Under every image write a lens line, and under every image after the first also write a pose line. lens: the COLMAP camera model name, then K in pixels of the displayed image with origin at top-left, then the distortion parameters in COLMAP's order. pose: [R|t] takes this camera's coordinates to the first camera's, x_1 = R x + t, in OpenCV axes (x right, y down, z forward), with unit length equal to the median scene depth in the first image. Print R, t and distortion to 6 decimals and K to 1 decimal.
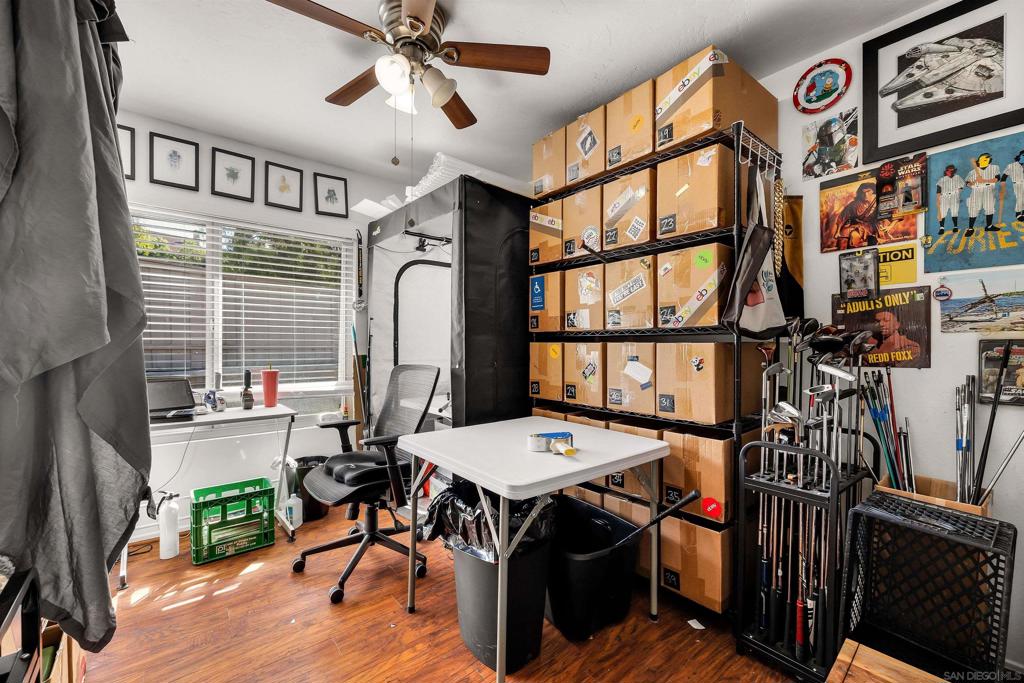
lens RADIAL K [[434.5, 0, 504.2], [0, 434.5, 345.3], [0, 0, 1]] dist [0.005089, -0.000108]
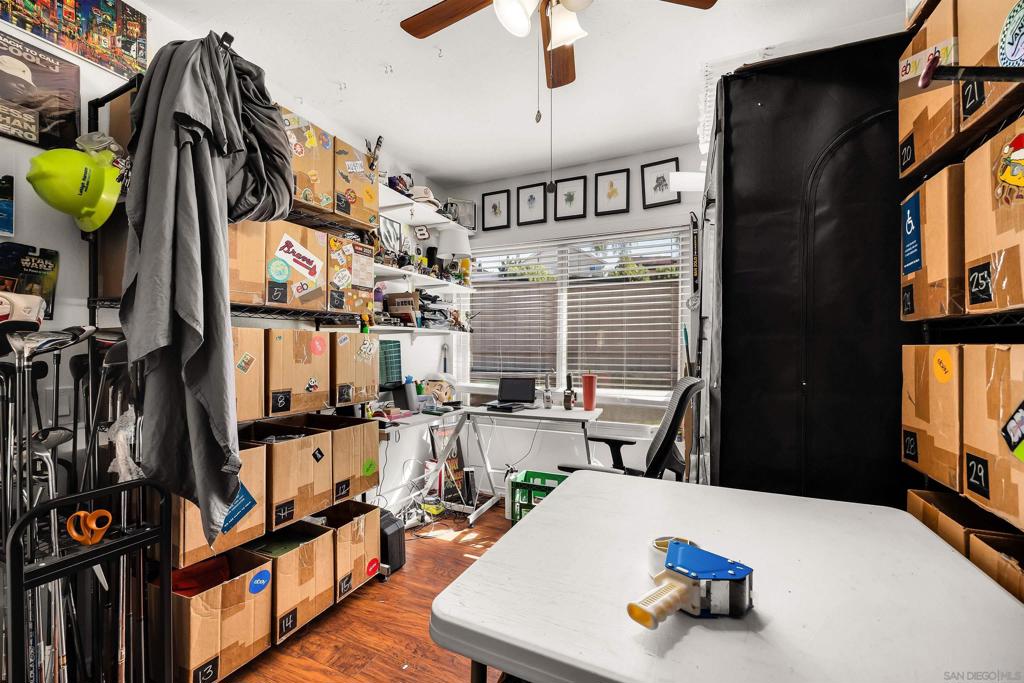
lens RADIAL K [[407.6, 0, 505.8], [0, 407.6, 344.7], [0, 0, 1]] dist [0.002443, 0.000275]
pose [[0.429331, -0.010771, -0.903083, 0.257019], [-0.003265, 0.999904, -0.013477, 0.000162], [0.903142, 0.008735, 0.429254, 0.415902]]
